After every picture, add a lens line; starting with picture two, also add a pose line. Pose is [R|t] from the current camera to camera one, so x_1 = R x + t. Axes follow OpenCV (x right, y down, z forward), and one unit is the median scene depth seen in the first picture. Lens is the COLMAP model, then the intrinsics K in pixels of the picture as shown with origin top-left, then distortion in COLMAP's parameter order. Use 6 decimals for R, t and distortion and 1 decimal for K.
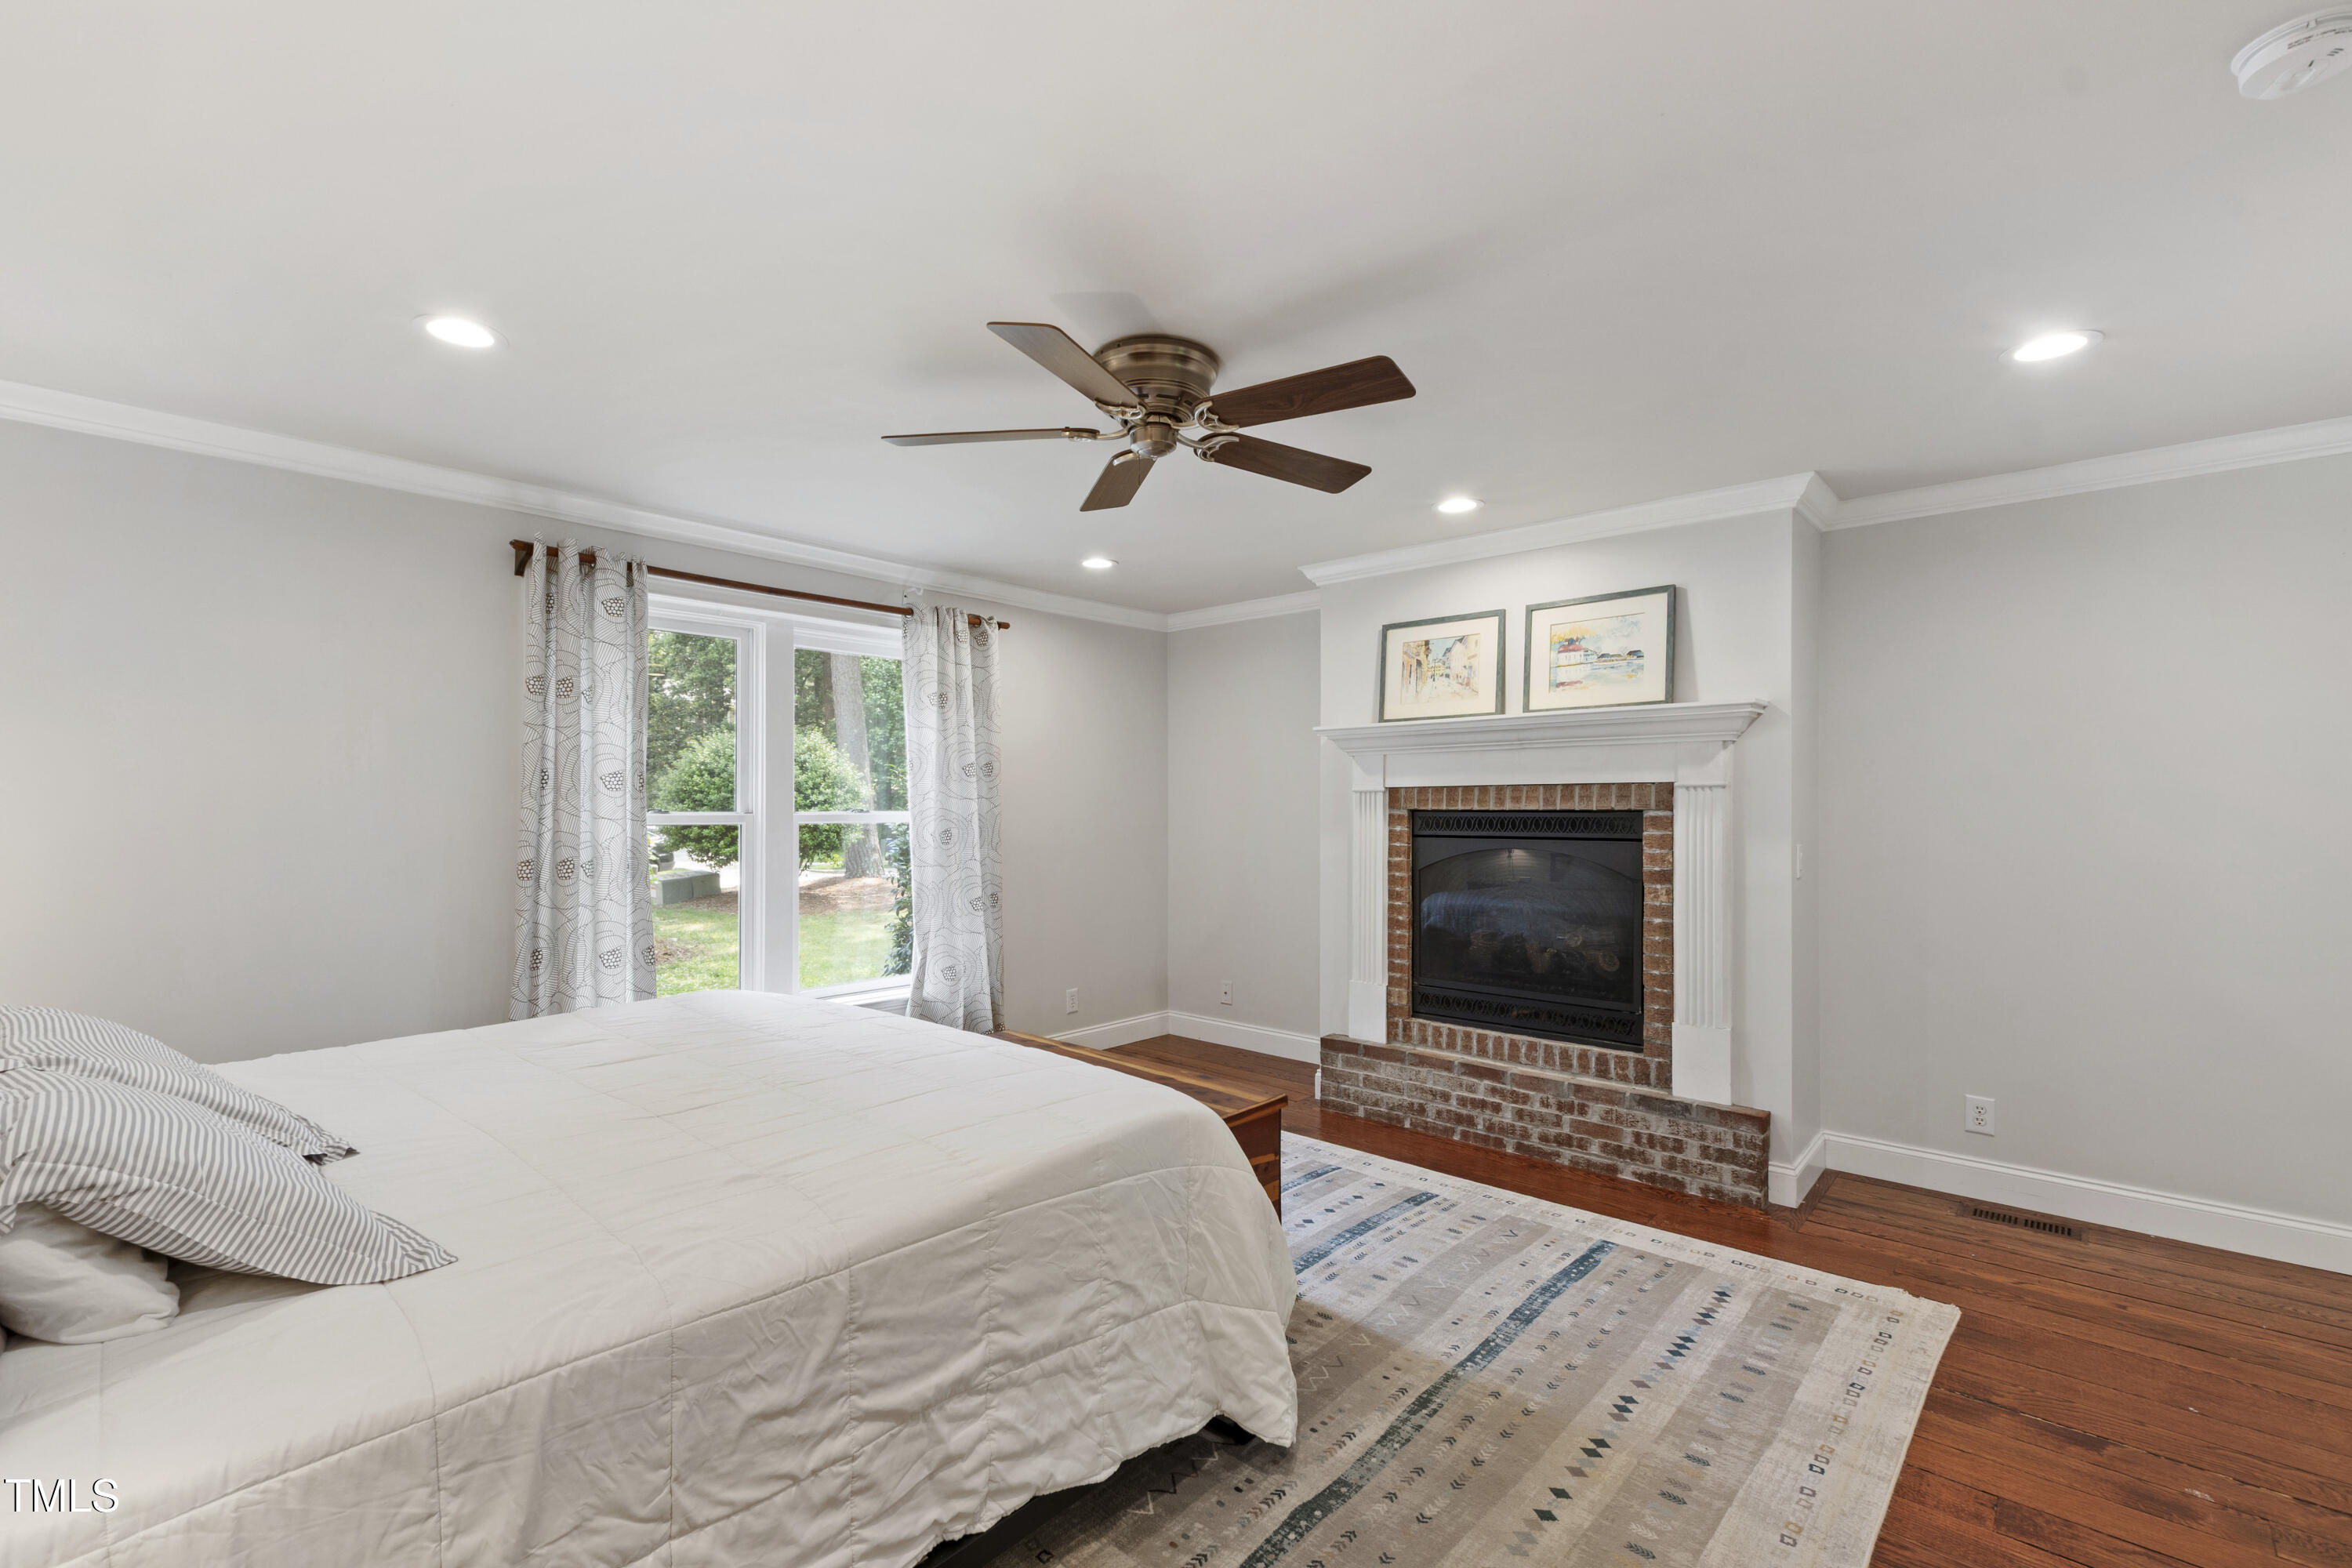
lens RADIAL K [[1029.2, 0, 1141.7], [0, 1029.2, 821.9], [0, 0, 1]] dist [0.000774, -0.000240]
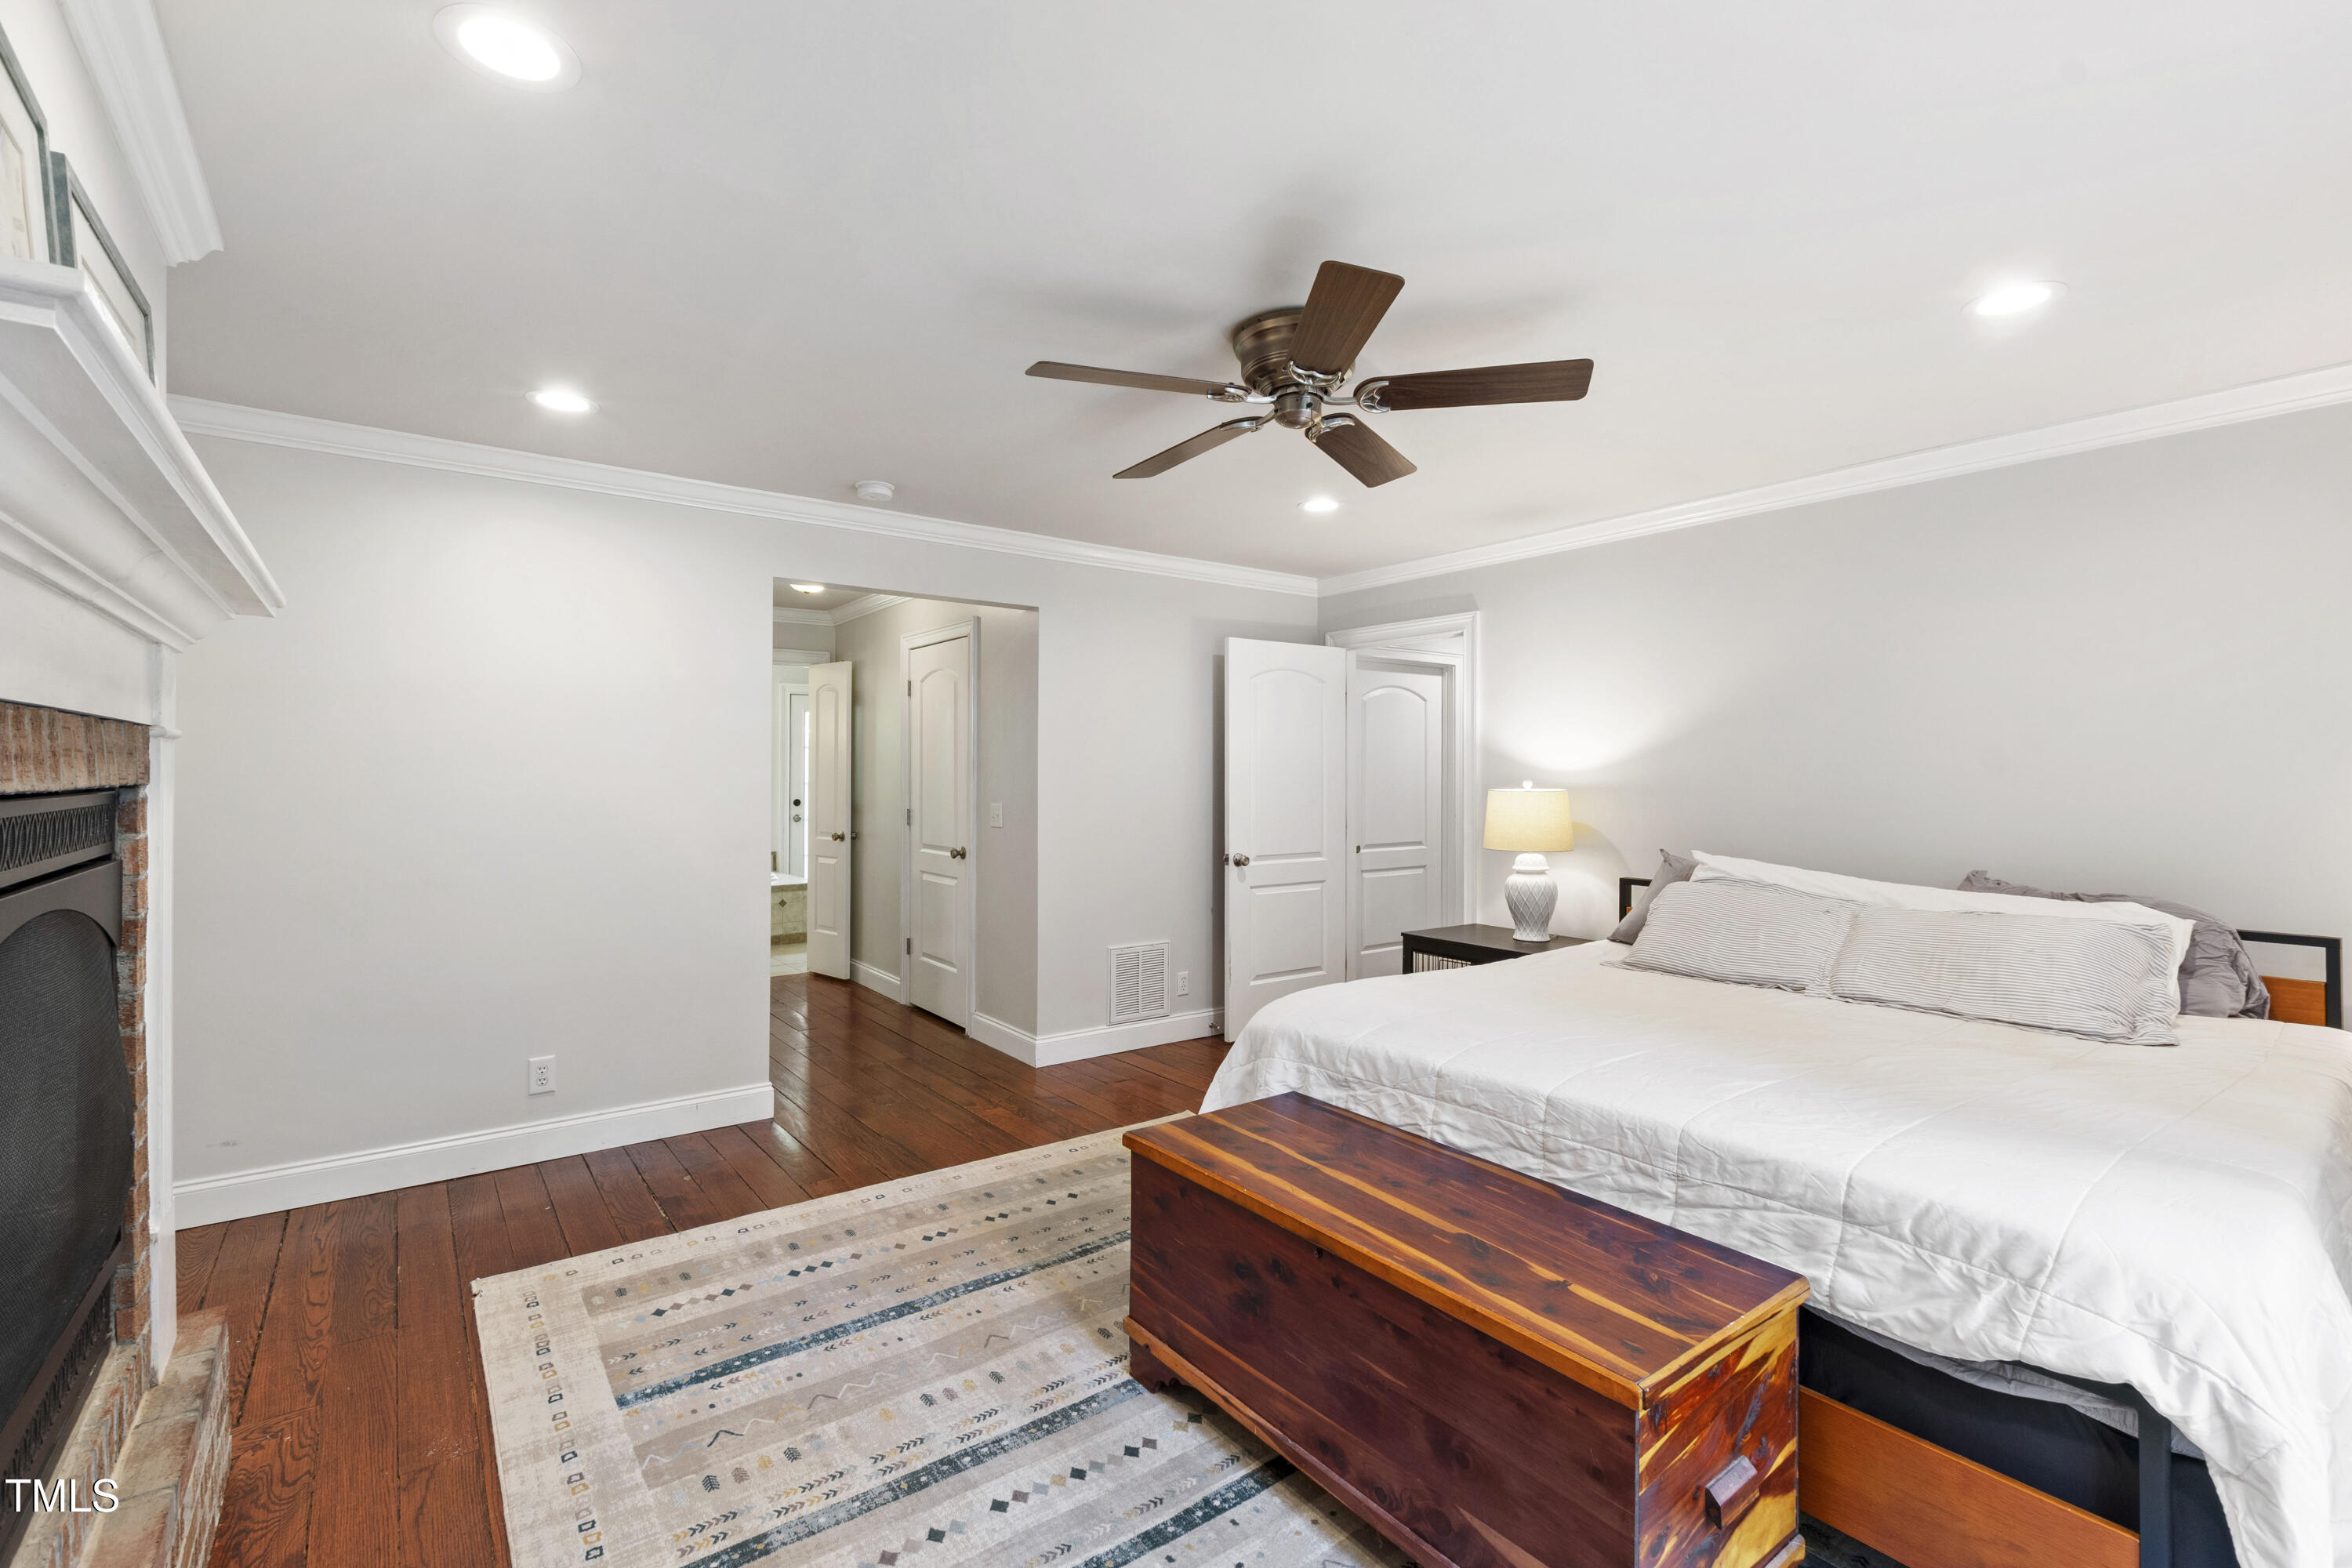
lens RADIAL K [[1023.6, 0, 1167.9], [0, 1023.6, 773.7], [0, 0, 1]] dist [0.017655, -0.009936]
pose [[-0.986028, -0.003970, 0.166534, -0.021055], [-0.001668, 0.999901, 0.013957, -0.022787], [-0.166573, 0.013484, -0.985937, 1.367320]]
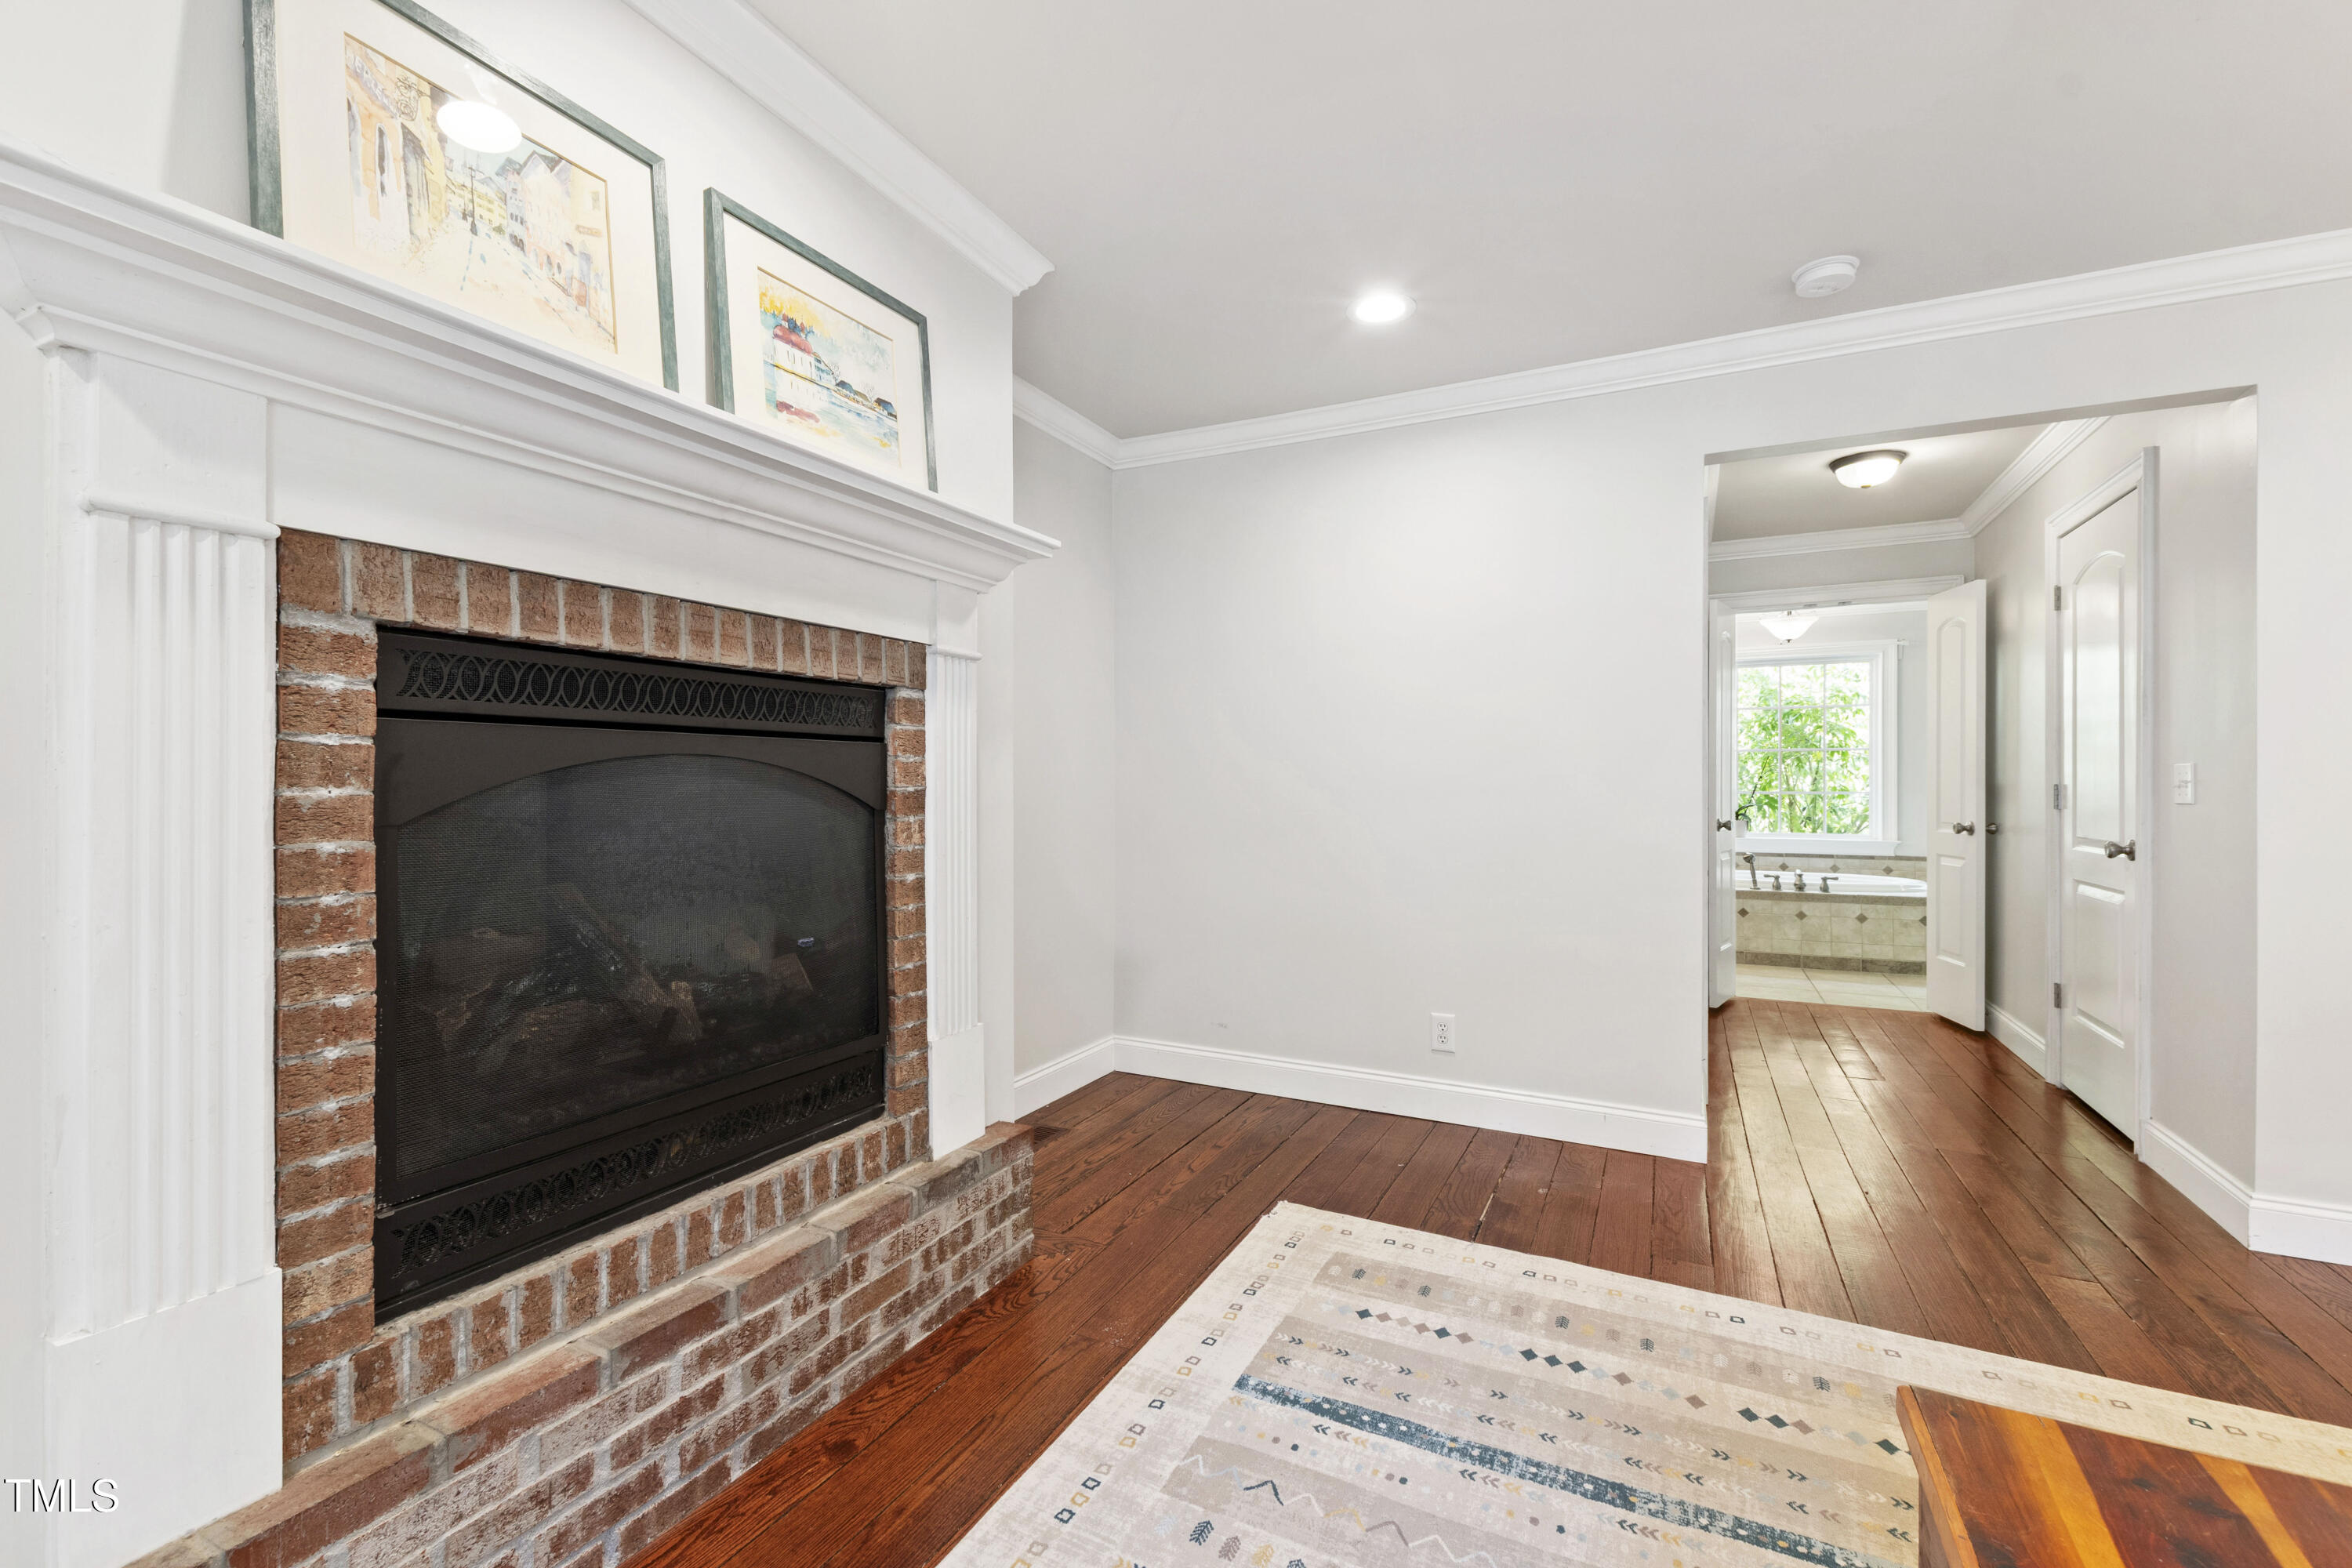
lens RADIAL K [[1013.7, 0, 1152.9], [0, 1013.7, 786.0], [0, 0, 1]] dist [0.002280, -0.000688]
pose [[-0.278198, -0.003252, 0.960518, -0.092370], [0.010158, 0.999928, 0.006327, 0.041678], [-0.960470, 0.011517, -0.278145, 1.024408]]
